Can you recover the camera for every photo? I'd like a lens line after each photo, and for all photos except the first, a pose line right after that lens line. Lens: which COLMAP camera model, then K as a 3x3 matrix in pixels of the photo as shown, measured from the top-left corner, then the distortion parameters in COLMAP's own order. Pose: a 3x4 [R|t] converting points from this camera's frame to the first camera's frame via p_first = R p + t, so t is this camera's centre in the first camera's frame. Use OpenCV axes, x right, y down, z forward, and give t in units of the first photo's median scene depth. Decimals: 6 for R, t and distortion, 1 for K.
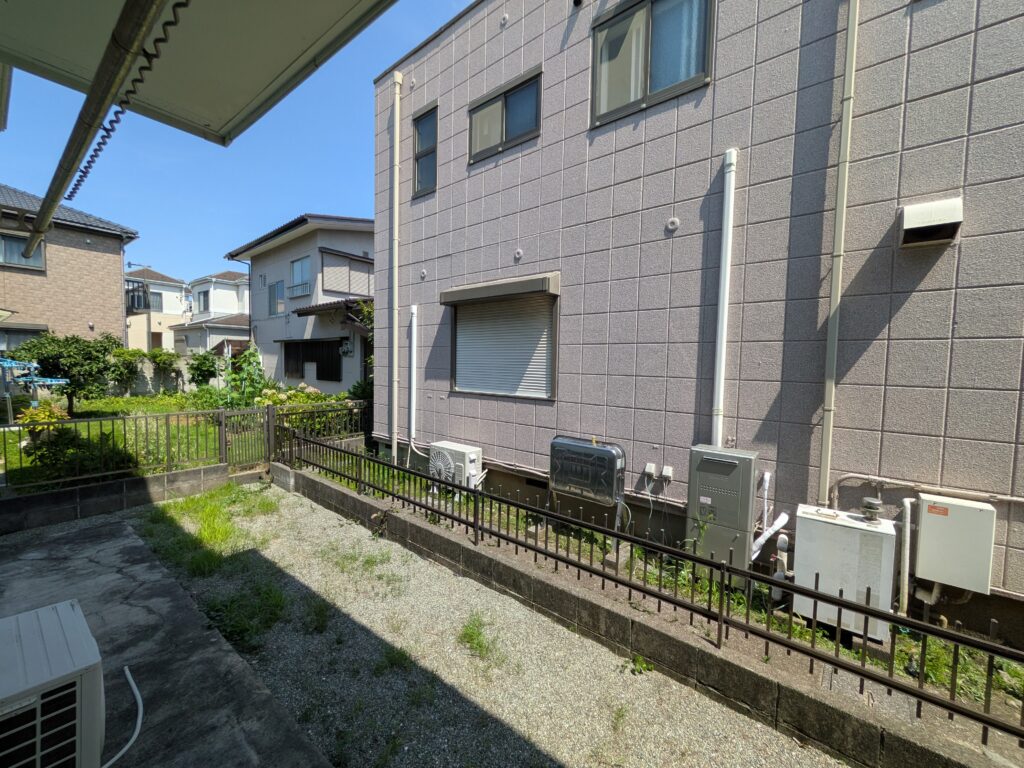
lens RADIAL K [[402.4, 0, 507.4], [0, 402.4, 382.2], [0, 0, 1]] dist [-0.000708, -0.000185]
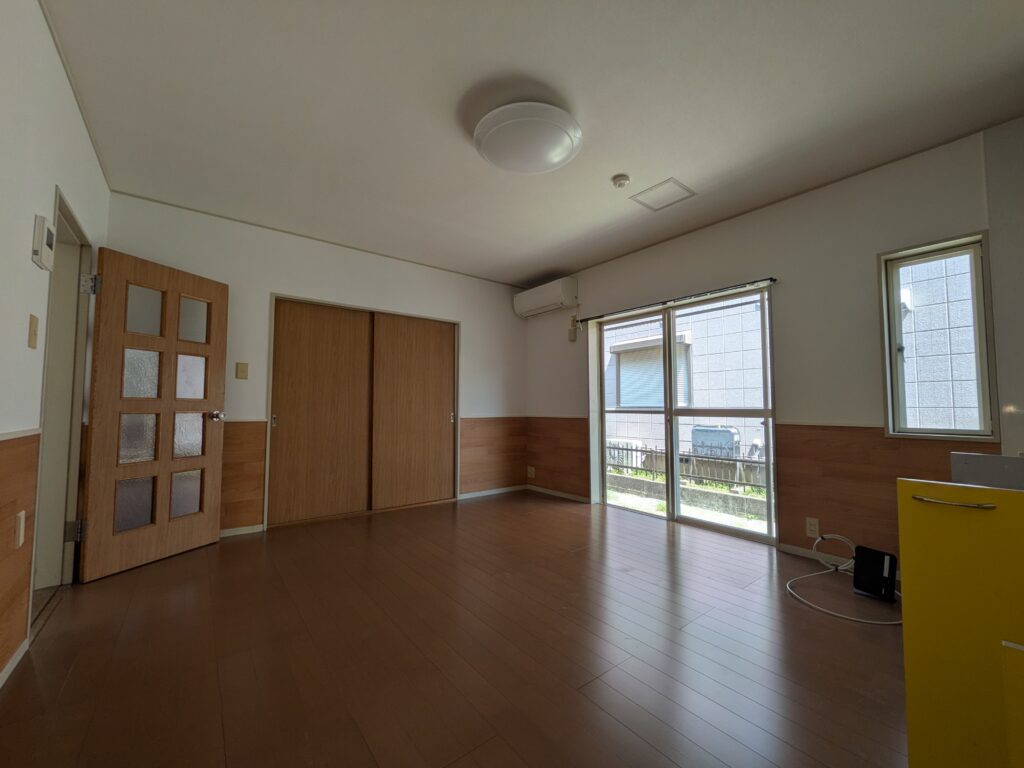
lens RADIAL K [[402.4, 0, 513.1], [0, 402.4, 385.8], [0, 0, 1]] dist [-0.000708, -0.000185]
pose [[0.974692, -0.025028, -0.222148, -0.259663], [-0.000685, 0.993375, -0.114920, 0.171716], [0.223553, 0.112163, 0.968217, -0.888600]]
